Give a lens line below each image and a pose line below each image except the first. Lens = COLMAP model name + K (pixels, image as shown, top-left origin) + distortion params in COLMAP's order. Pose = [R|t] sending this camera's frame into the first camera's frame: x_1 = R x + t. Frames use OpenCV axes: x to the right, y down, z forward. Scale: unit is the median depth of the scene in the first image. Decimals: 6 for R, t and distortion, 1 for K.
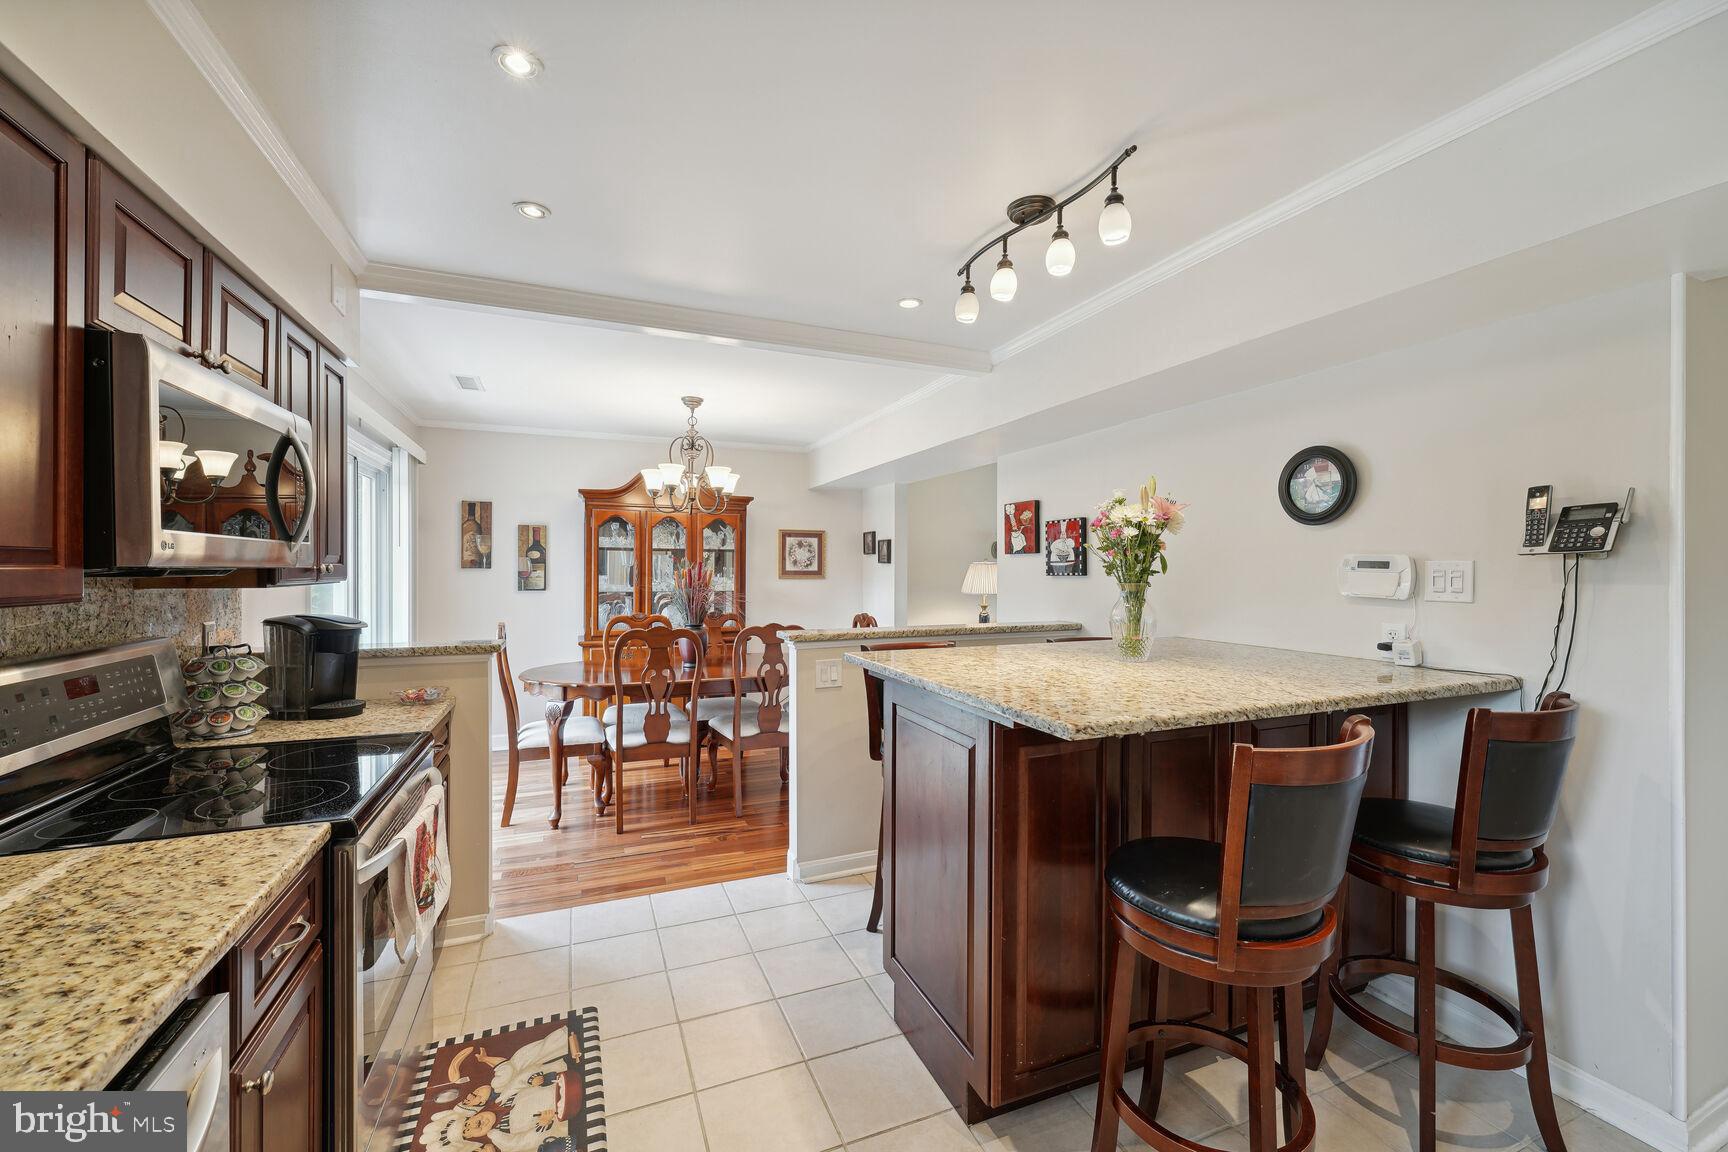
lens RADIAL K [[699.0, 0, 859.9], [0, 699.0, 574.1], [0, 0, 1]] dist [-0.002076, 0.000062]
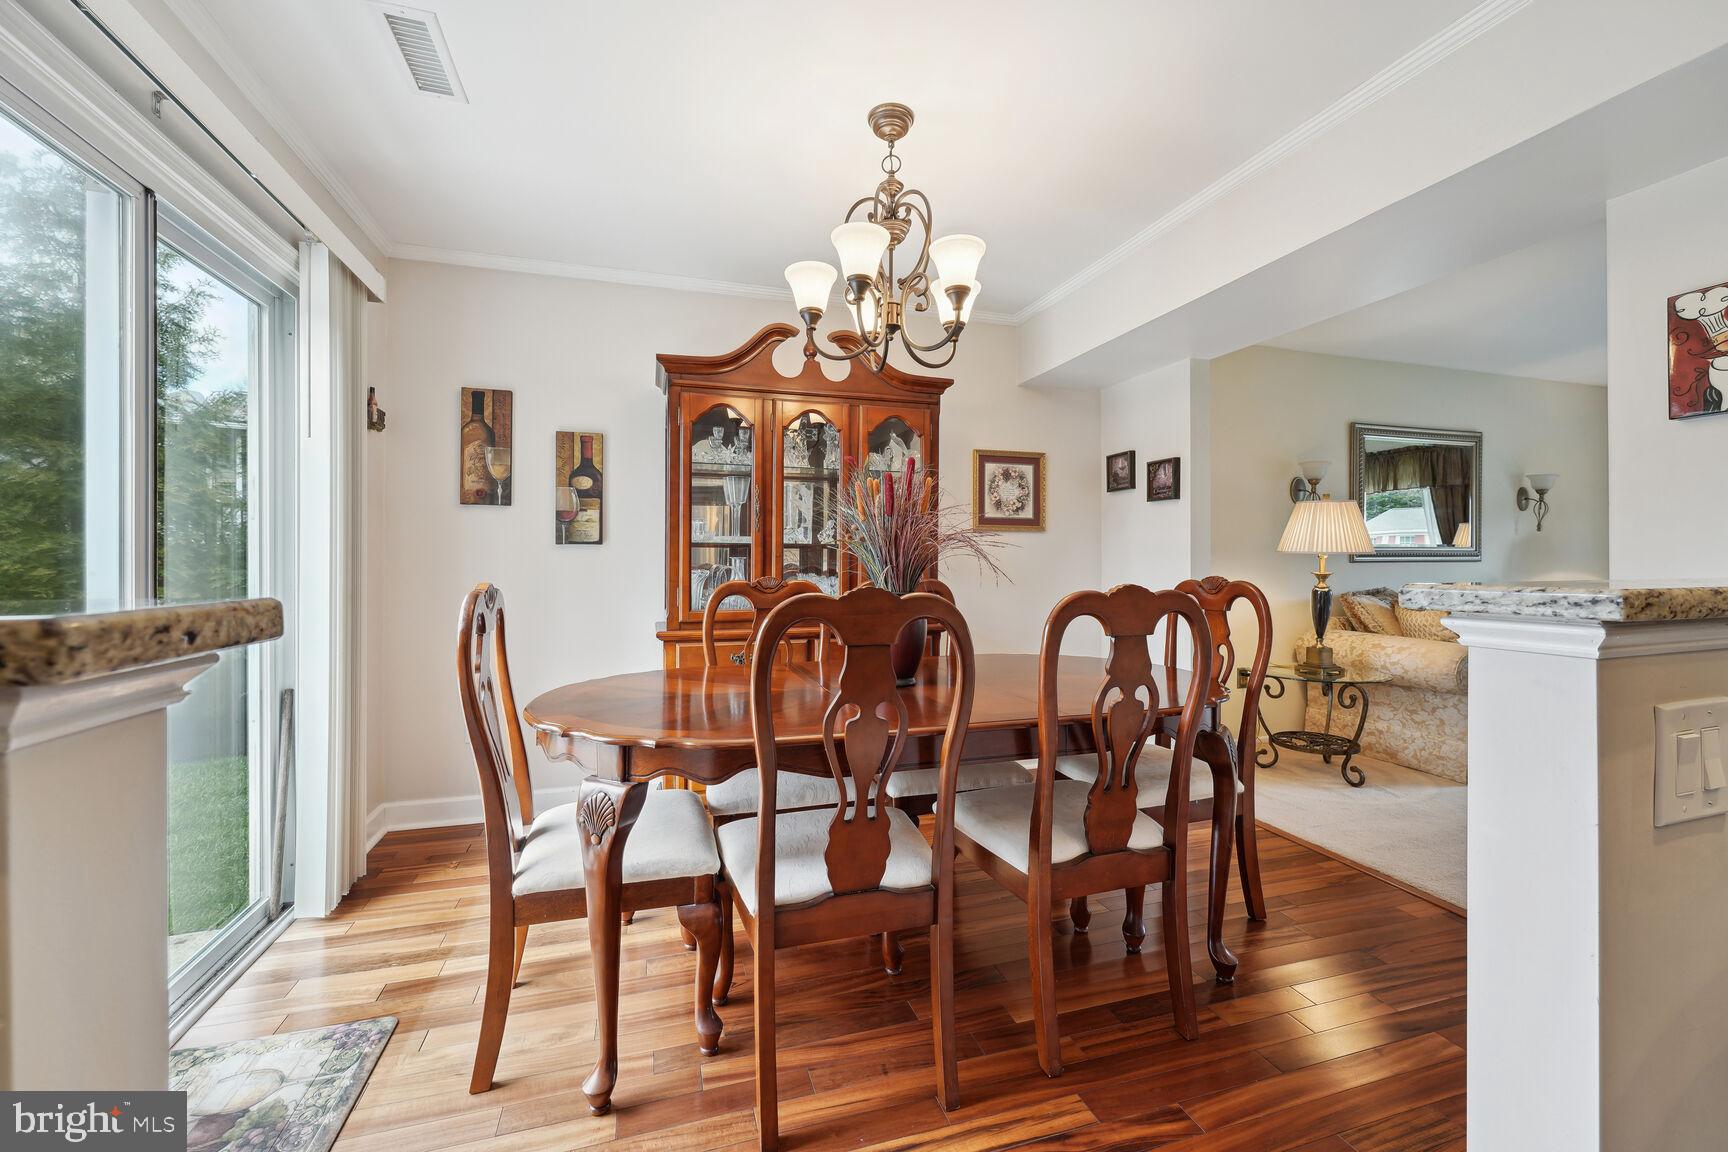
lens RADIAL K [[703.8, 0, 858.4], [0, 703.8, 558.3], [0, 0, 1]] dist [-0.000923, -0.000005]
pose [[0.995143, -0.006187, -0.098250, -0.185119], [0.004695, 0.999870, -0.015410, 0.046997], [0.098332, 0.014874, 0.995042, 0.451793]]
